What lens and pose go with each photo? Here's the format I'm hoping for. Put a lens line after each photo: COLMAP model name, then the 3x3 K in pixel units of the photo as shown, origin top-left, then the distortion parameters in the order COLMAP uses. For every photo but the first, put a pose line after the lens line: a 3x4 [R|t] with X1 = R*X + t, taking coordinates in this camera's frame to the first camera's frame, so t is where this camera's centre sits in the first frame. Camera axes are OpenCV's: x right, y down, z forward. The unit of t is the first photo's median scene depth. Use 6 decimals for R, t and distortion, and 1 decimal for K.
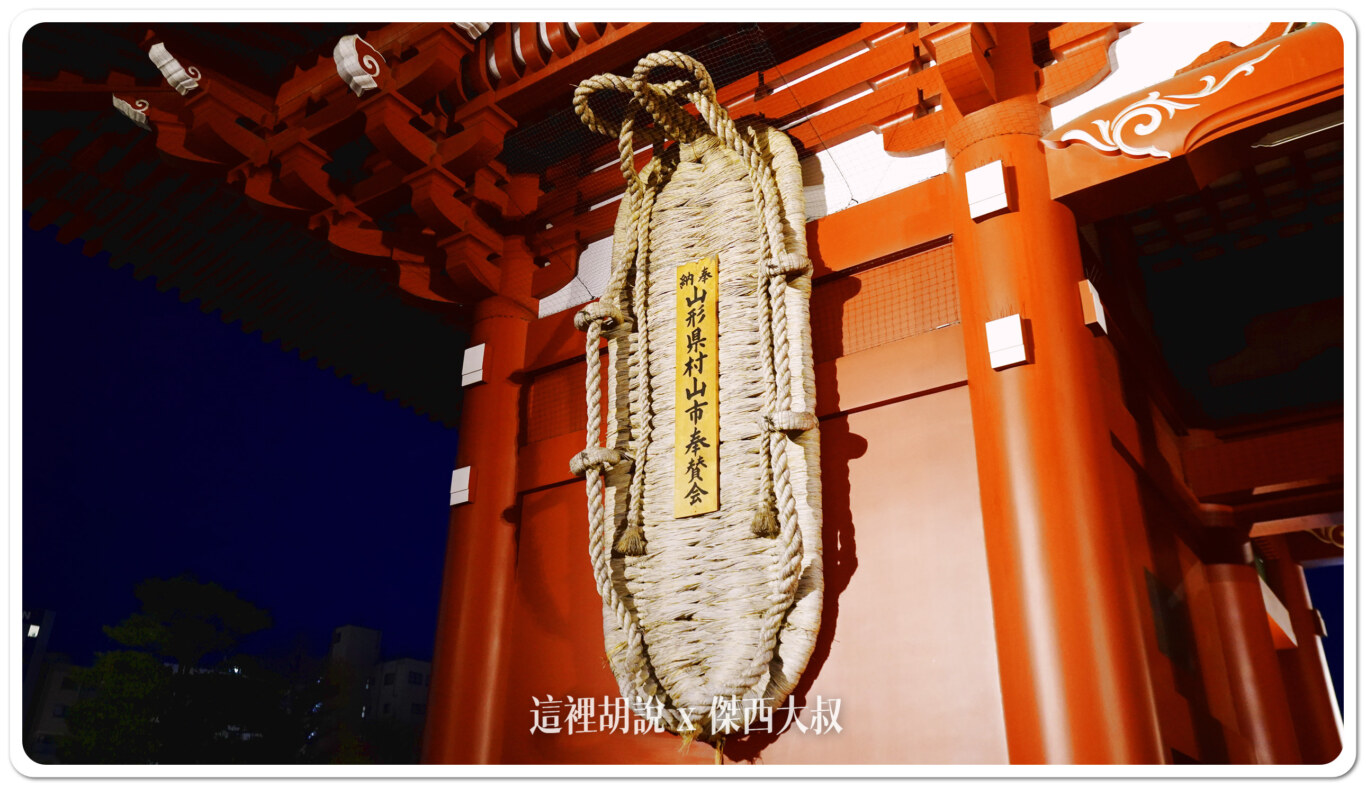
lens RADIAL K [[1134.0, 0, 682.0], [0, 1134.0, 400.7], [0, 0, 1]] dist [0.005297, 0.002683]
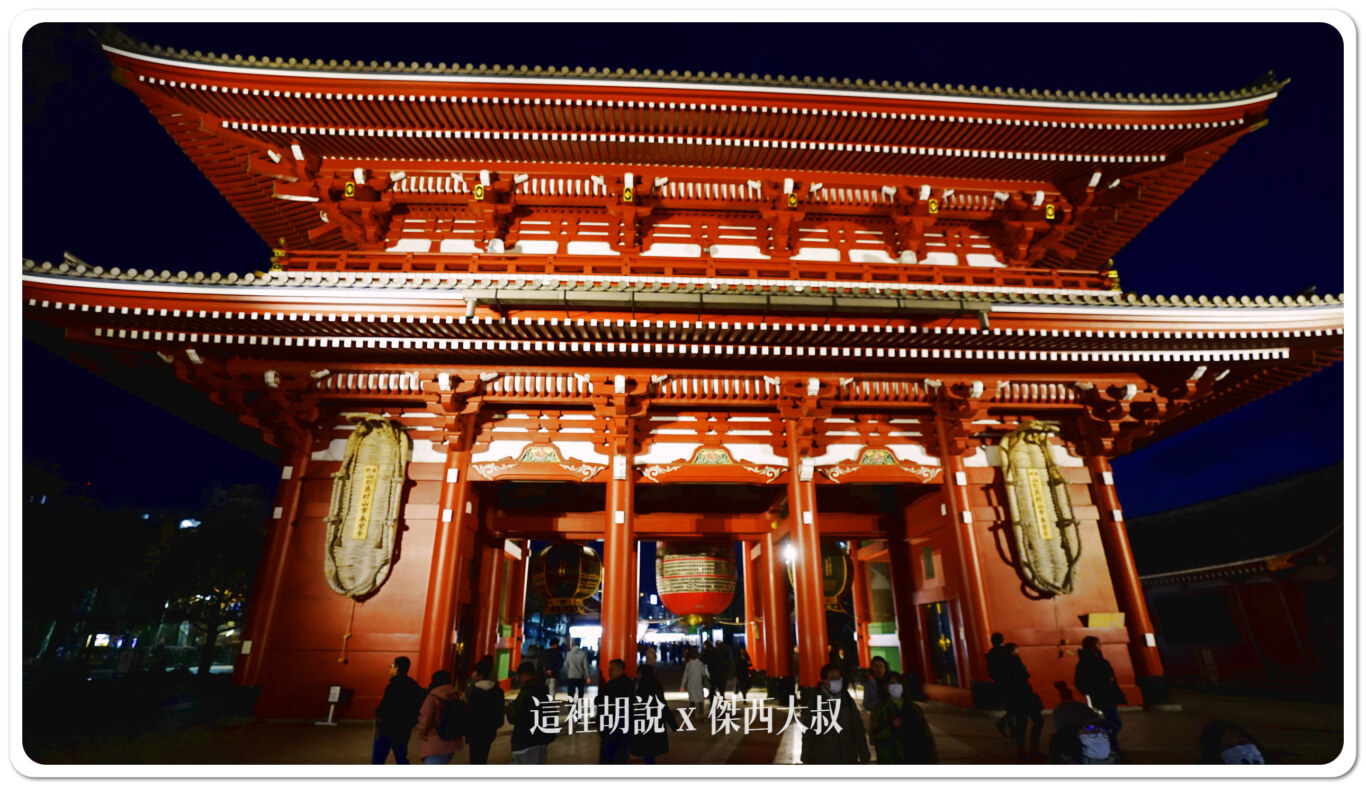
lens RADIAL K [[607.1, 0, 691.5], [0, 607.1, 384.2], [0, 0, 1]] dist [-0.036344, 0.000693]
pose [[0.788860, 0.219446, 0.574058, -0.363693], [-0.235076, 0.970788, -0.048067, -0.554030], [-0.567837, -0.097030, 0.817402, -1.216328]]
